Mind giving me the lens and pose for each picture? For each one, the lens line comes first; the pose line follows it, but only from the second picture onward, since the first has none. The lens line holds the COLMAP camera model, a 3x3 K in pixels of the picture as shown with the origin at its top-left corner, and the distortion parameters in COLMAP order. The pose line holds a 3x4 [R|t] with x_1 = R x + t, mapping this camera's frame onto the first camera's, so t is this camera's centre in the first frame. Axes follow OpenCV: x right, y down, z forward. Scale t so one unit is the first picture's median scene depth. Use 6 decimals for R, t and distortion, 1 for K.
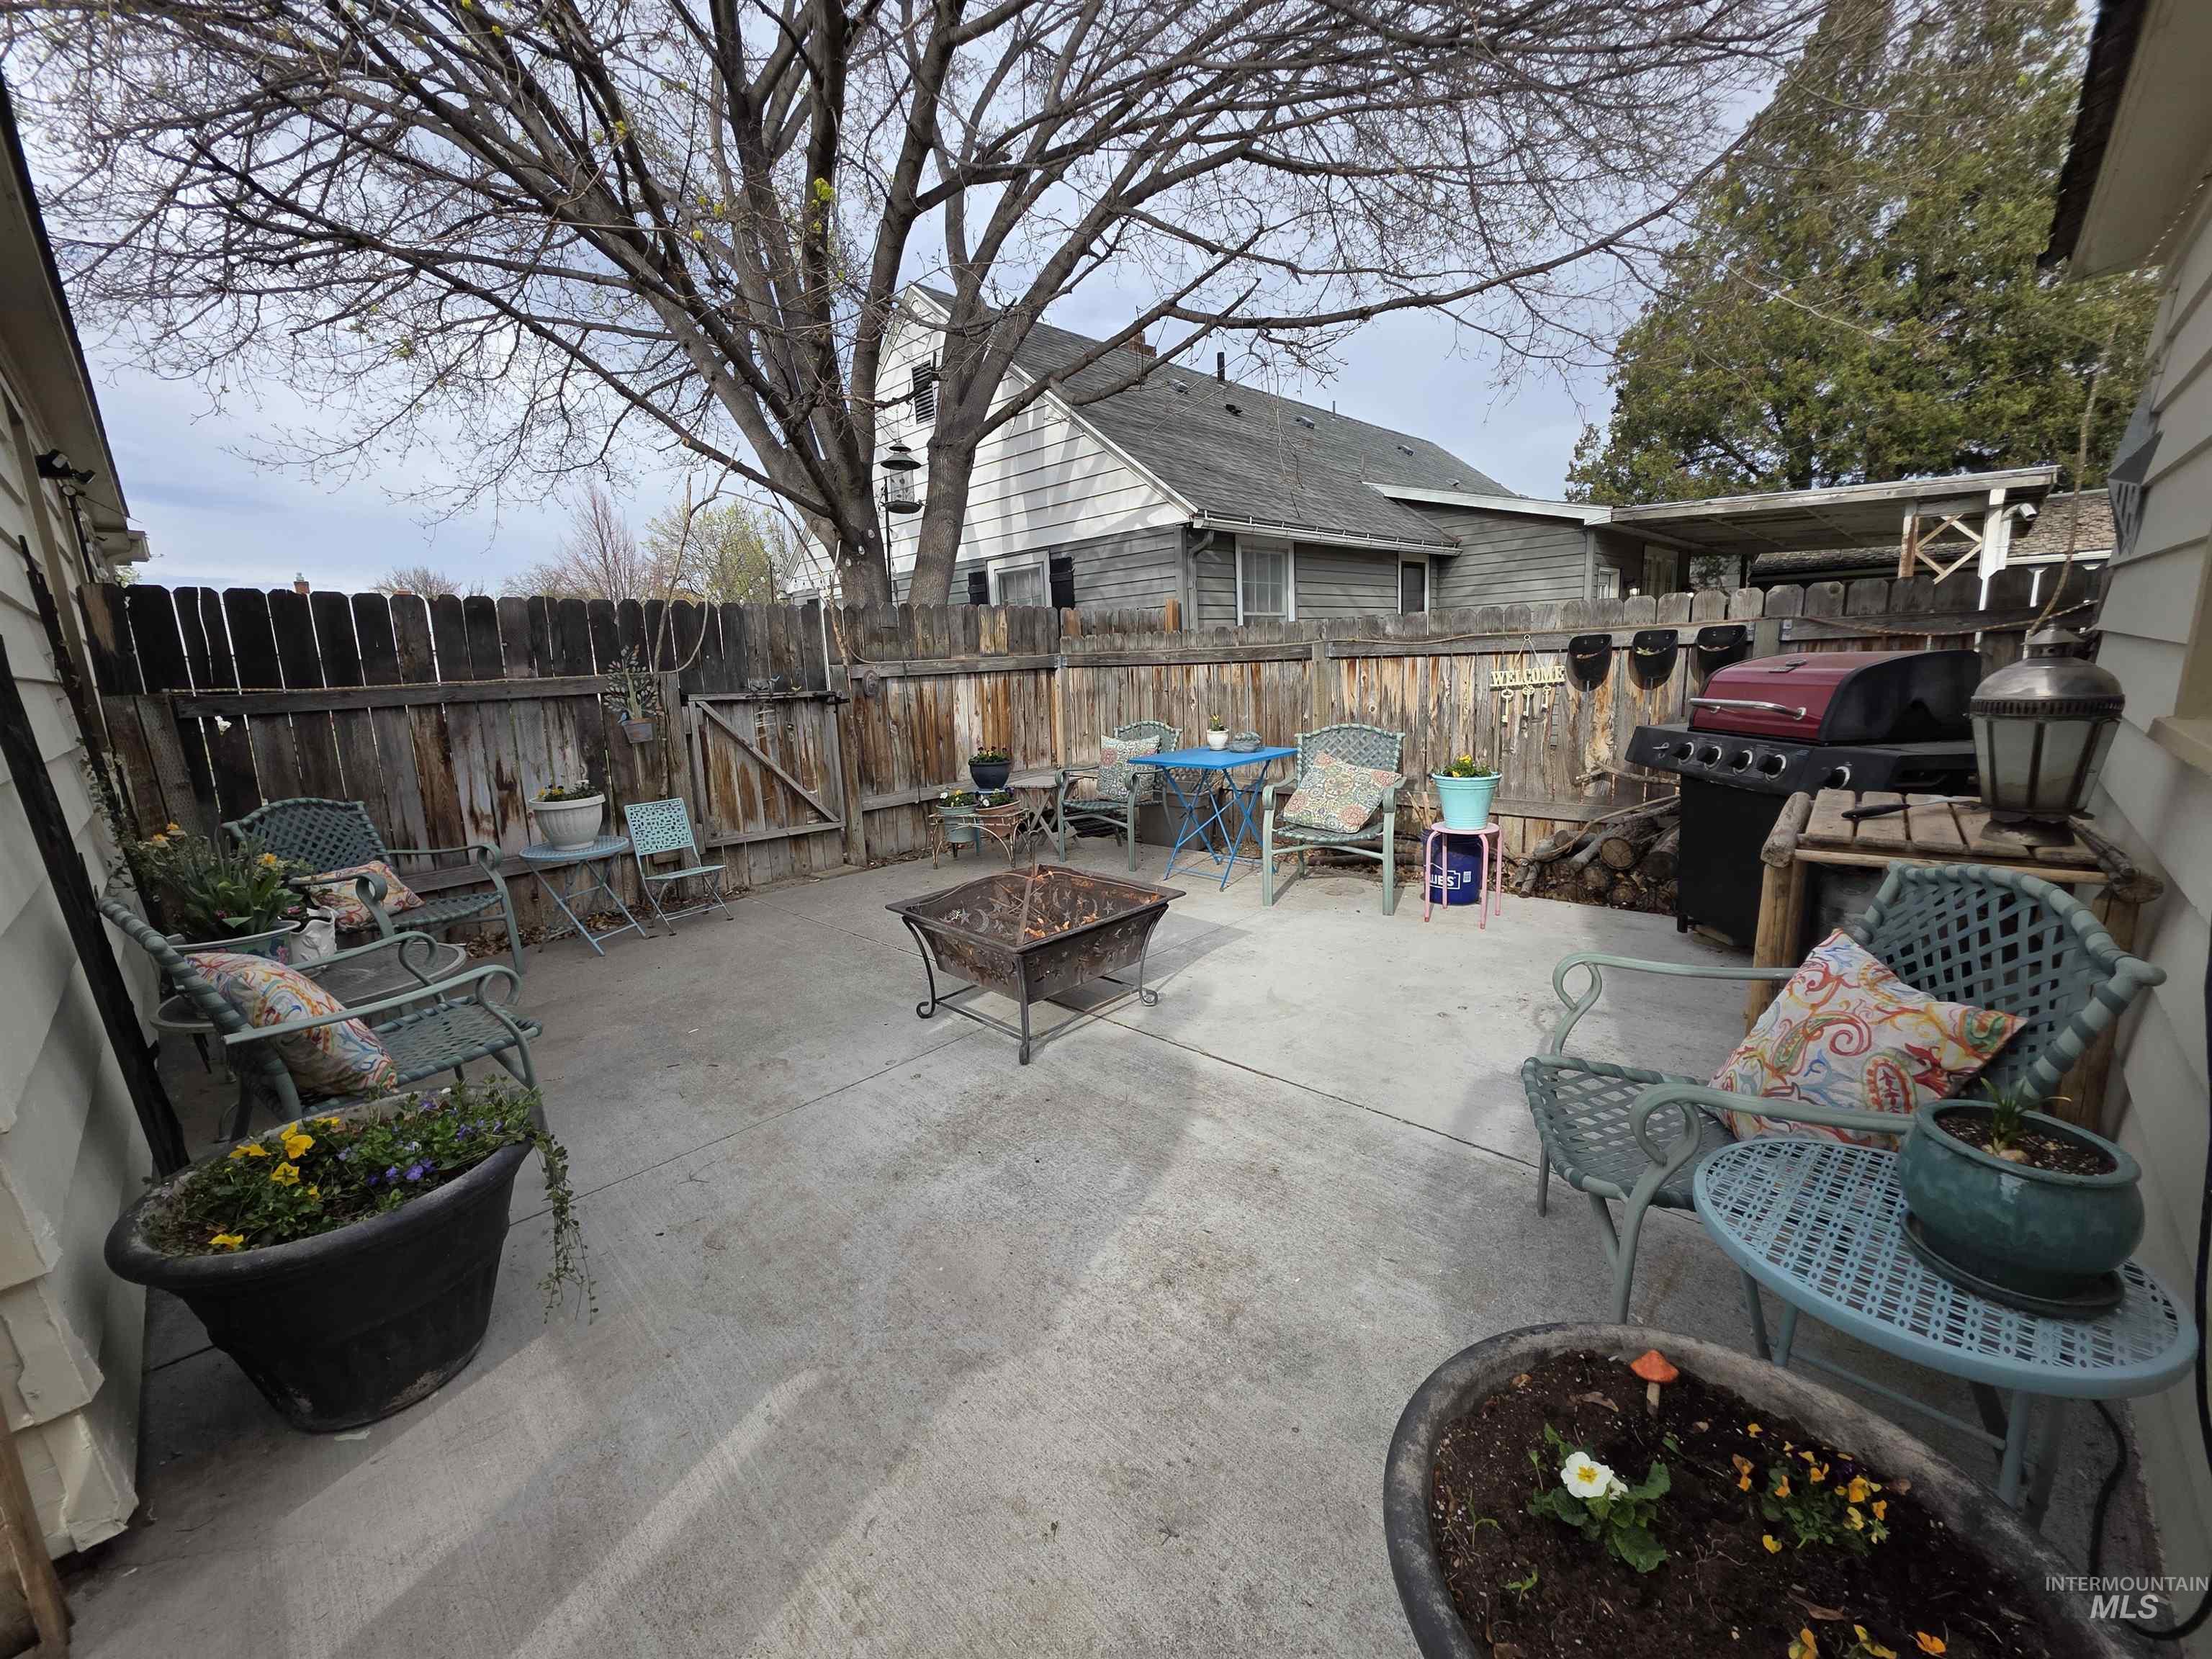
lens RADIAL K [[886.6, 0, 1115.6], [0, 886.6, 828.7], [0, 0, 1]] dist [0.000828, -0.000022]
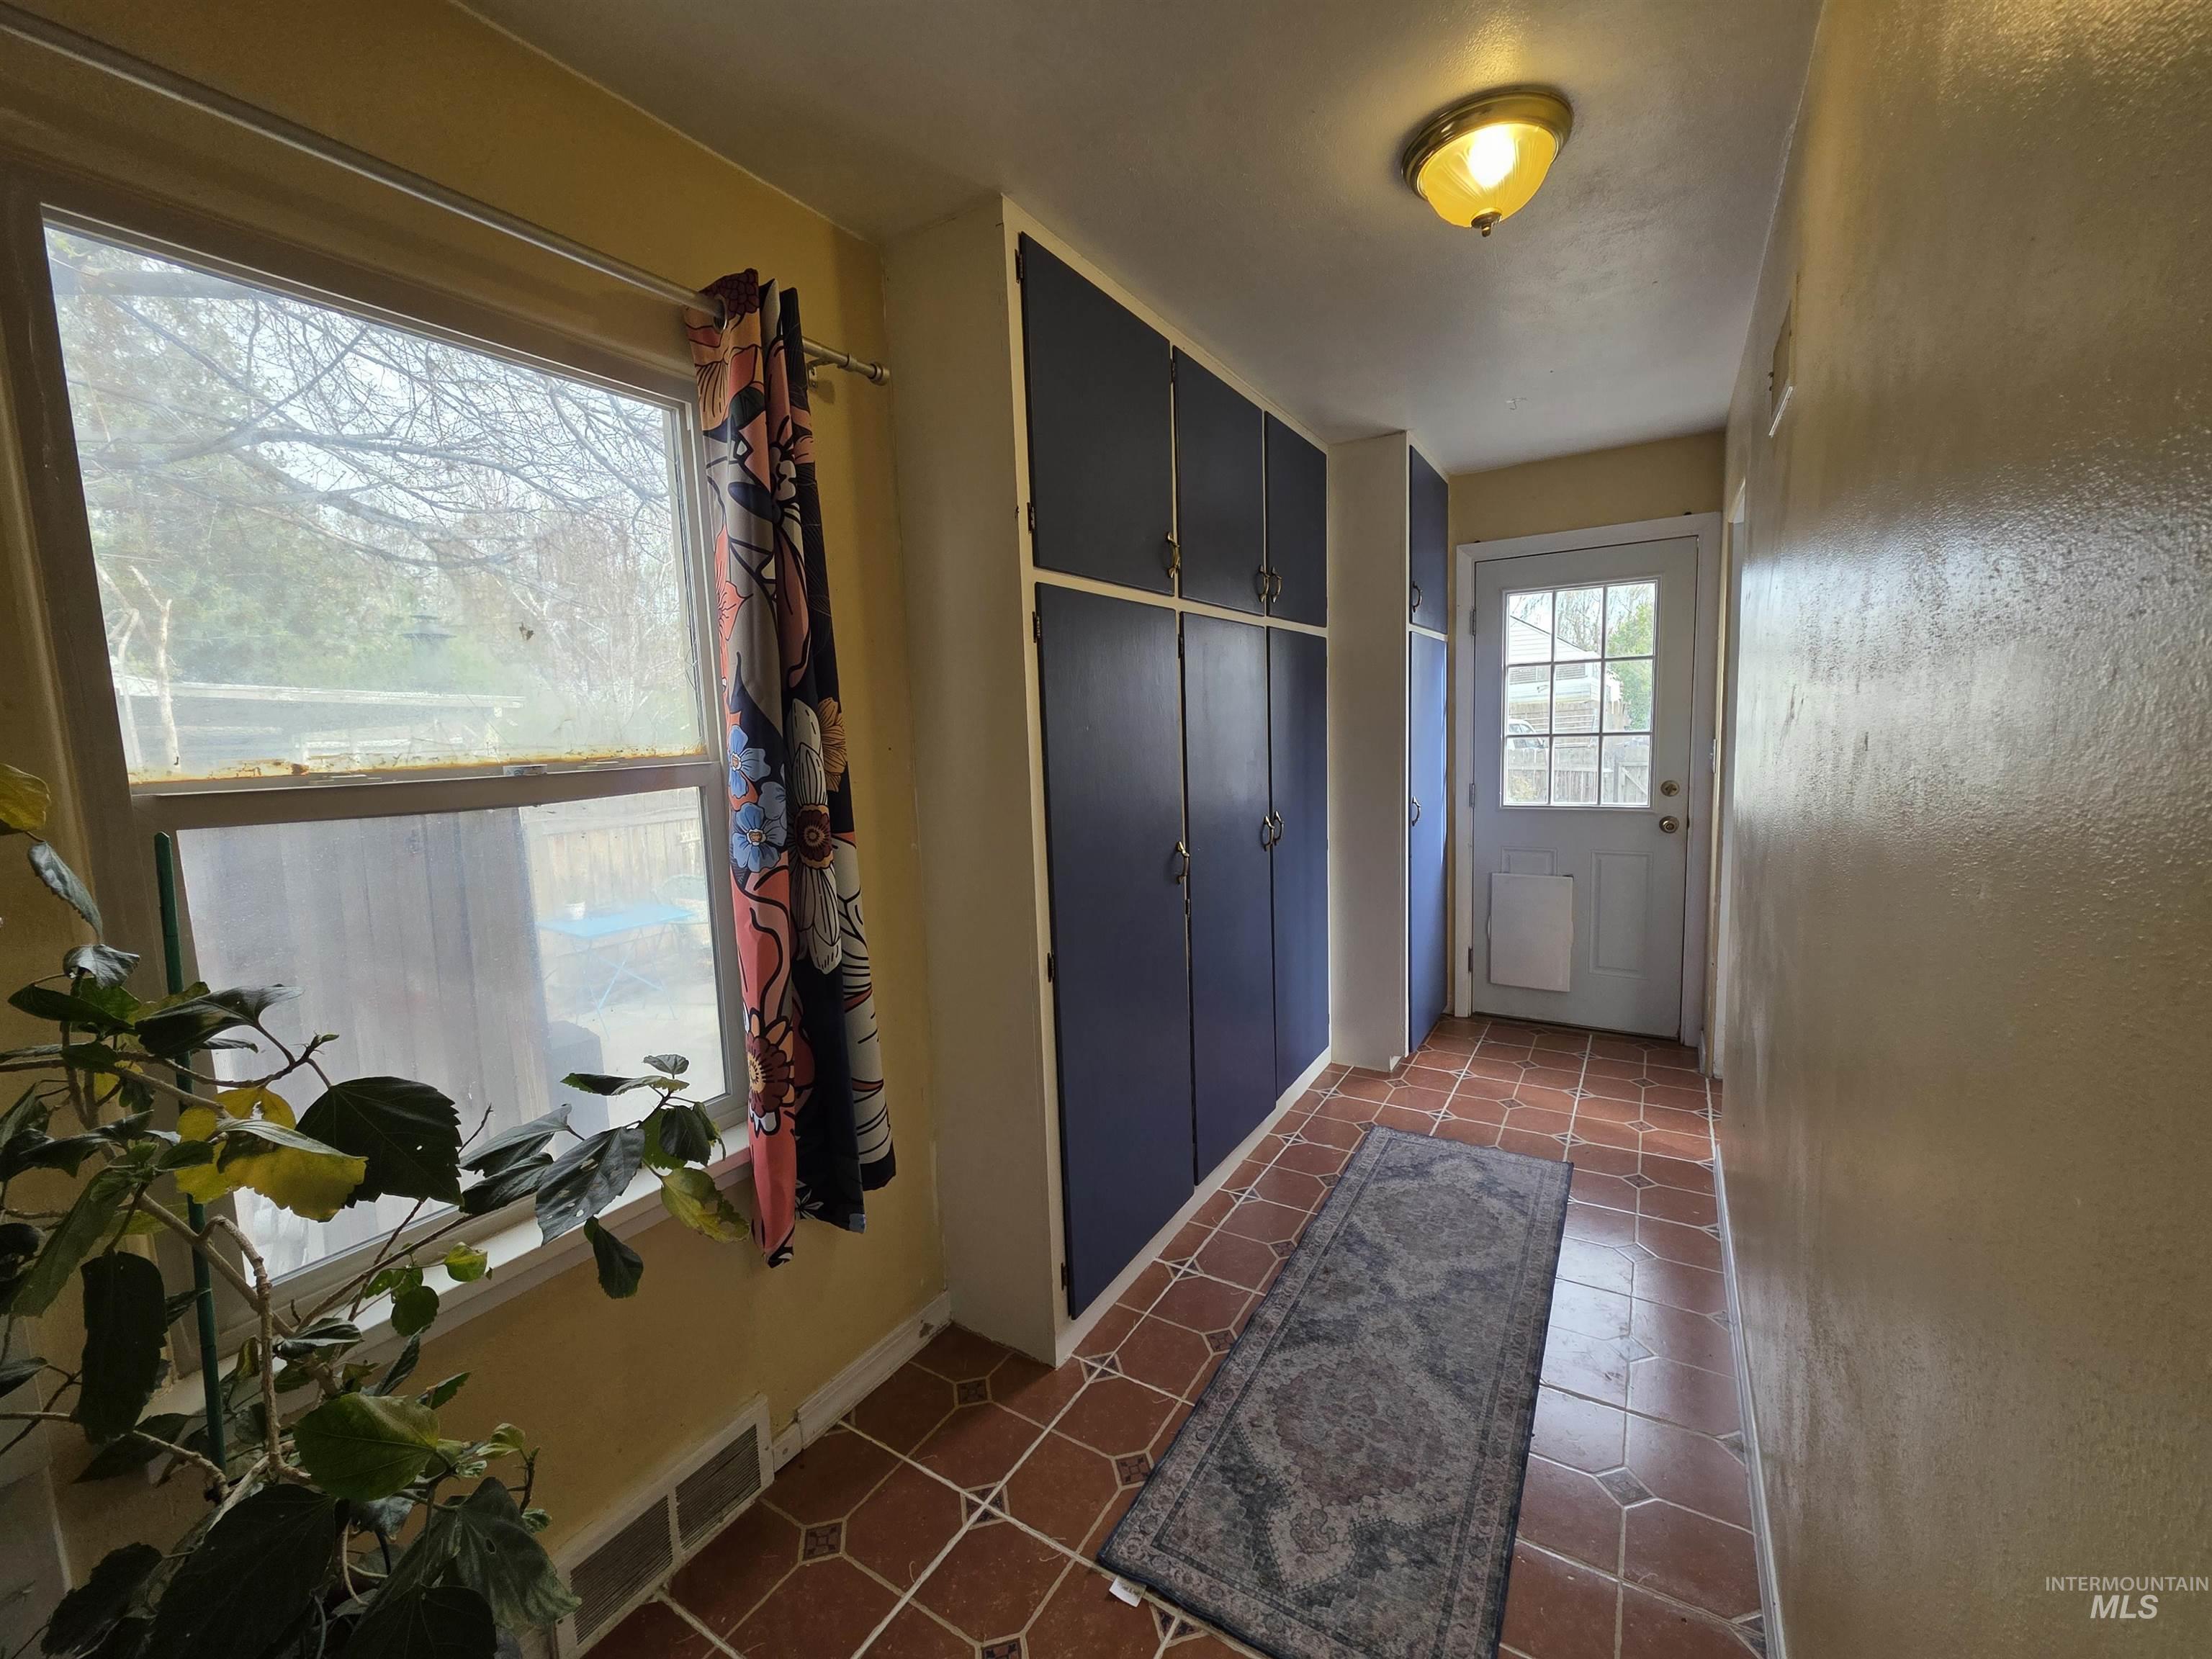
lens RADIAL K [[886.6, 0, 1115.6], [0, 886.6, 828.7], [0, 0, 1]] dist [0.000828, -0.000022]
pose [[-0.204769, -0.061921, 0.976850, -1.101182], [0.235825, 0.965477, 0.110634, -0.160521], [-0.949977, 0.253020, -0.183097, 0.518079]]
